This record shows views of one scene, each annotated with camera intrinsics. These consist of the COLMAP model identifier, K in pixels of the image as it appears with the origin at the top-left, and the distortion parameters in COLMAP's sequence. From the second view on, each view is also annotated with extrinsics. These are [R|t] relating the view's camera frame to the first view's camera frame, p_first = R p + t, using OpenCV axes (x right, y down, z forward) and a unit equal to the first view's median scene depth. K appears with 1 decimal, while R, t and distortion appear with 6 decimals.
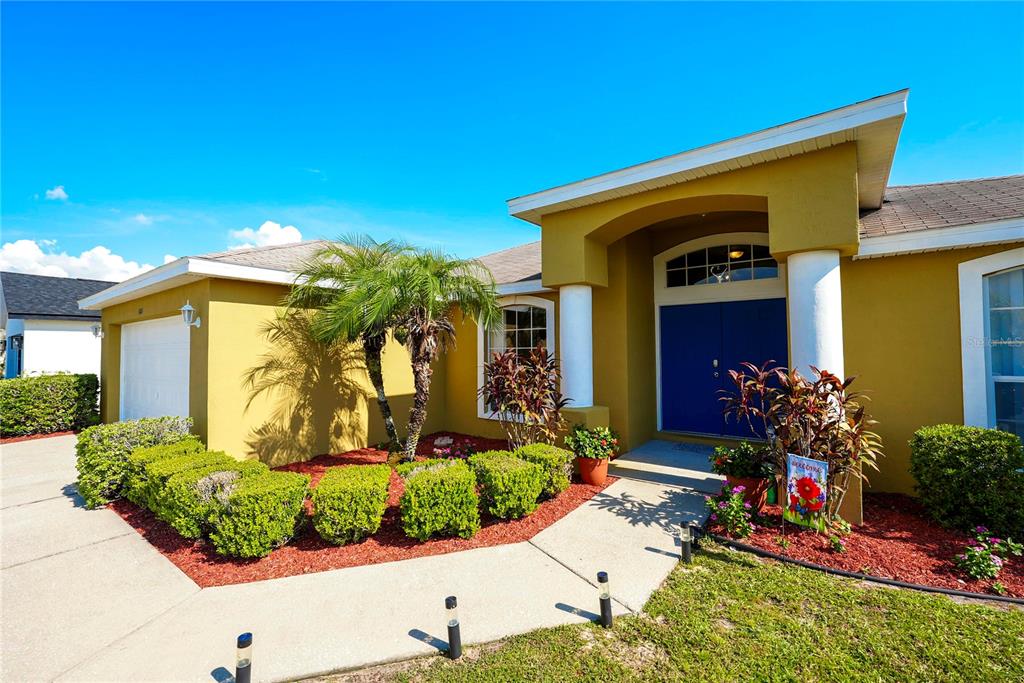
lens RADIAL K [[438.6, 0, 513.6], [0, 438.6, 337.5], [0, 0, 1]] dist [-0.002429, 0.000686]
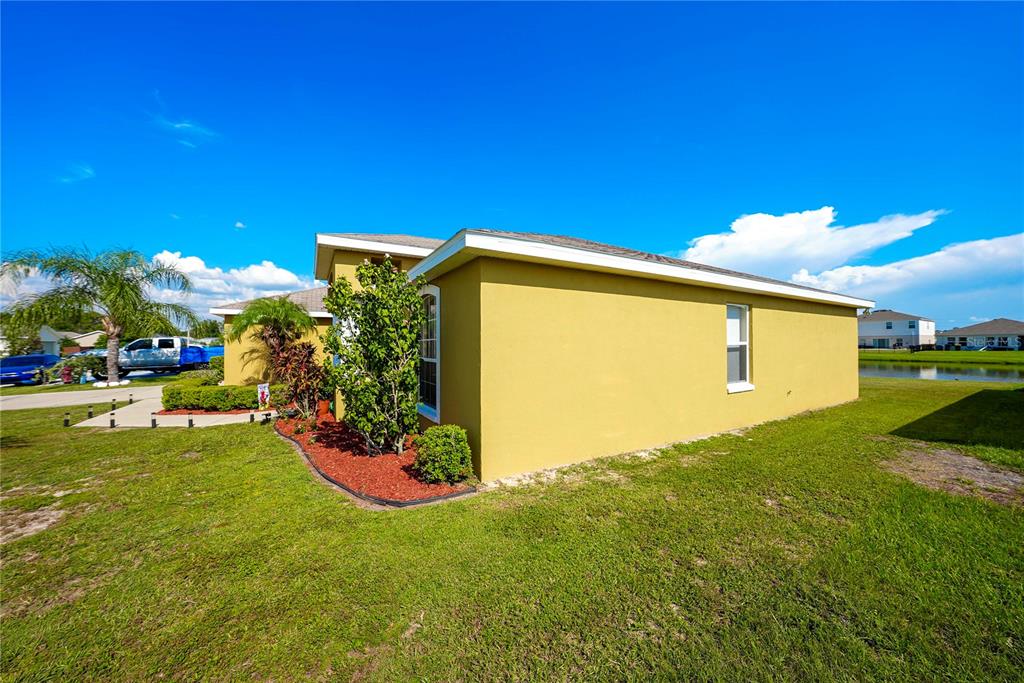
lens RADIAL K [[356.4, 0, 514.2], [0, 356.4, 339.7], [0, 0, 1]] dist [-0.026937, 0.005795]
pose [[0.925317, -0.001850, -0.379190, 1.993569], [0.010018, 0.999758, 0.019568, -0.022088], [0.379062, -0.021905, 0.925112, -0.287308]]
